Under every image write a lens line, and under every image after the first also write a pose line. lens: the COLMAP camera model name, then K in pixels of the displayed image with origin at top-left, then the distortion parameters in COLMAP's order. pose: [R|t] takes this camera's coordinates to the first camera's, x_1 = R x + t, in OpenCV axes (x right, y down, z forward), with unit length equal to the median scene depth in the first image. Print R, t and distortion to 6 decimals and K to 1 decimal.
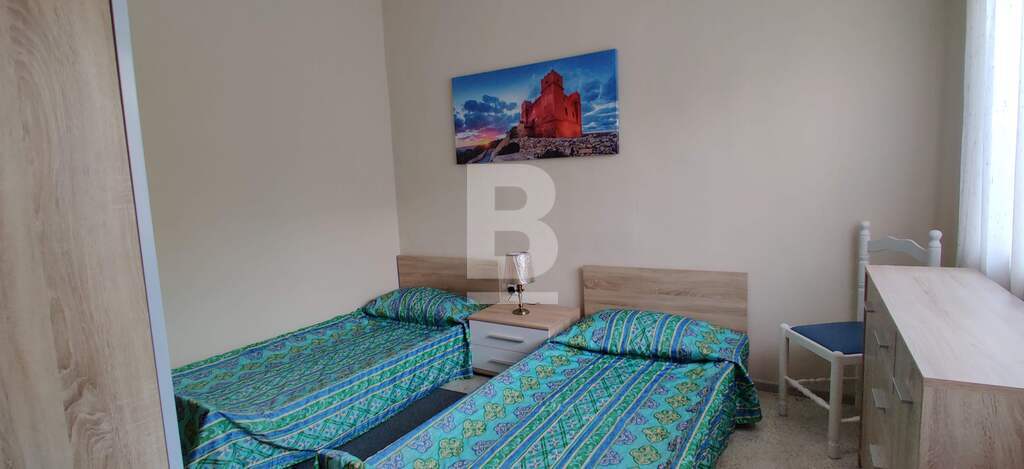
lens RADIAL K [[507.1, 0, 509.0], [0, 507.1, 237.1], [0, 0, 1]] dist [-0.003258, -0.001970]
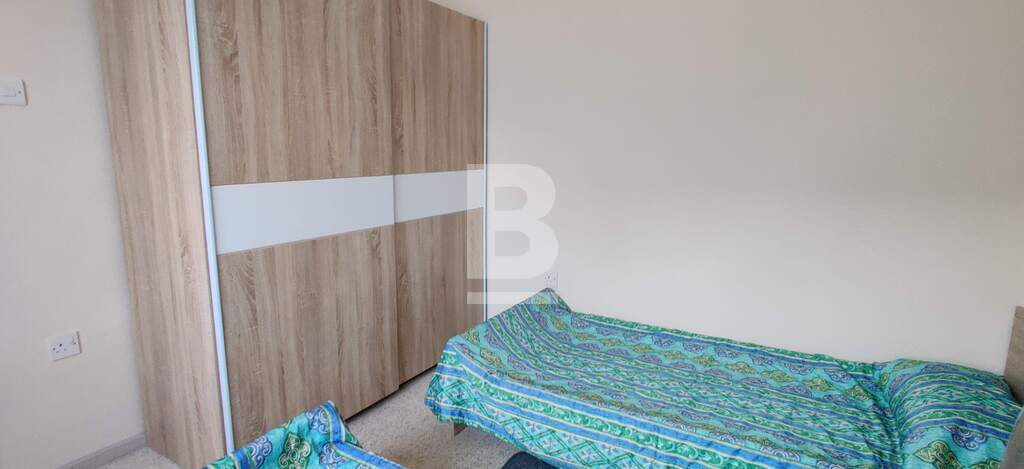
lens RADIAL K [[507.1, 0, 509.0], [0, 507.1, 237.1], [0, 0, 1]] dist [-0.003258, -0.001970]
pose [[-0.011521, 0.201323, -0.979457, 0.320037], [-0.115113, 0.972743, 0.201297, -0.085117], [0.993286, 0.115067, 0.011968, 0.736686]]
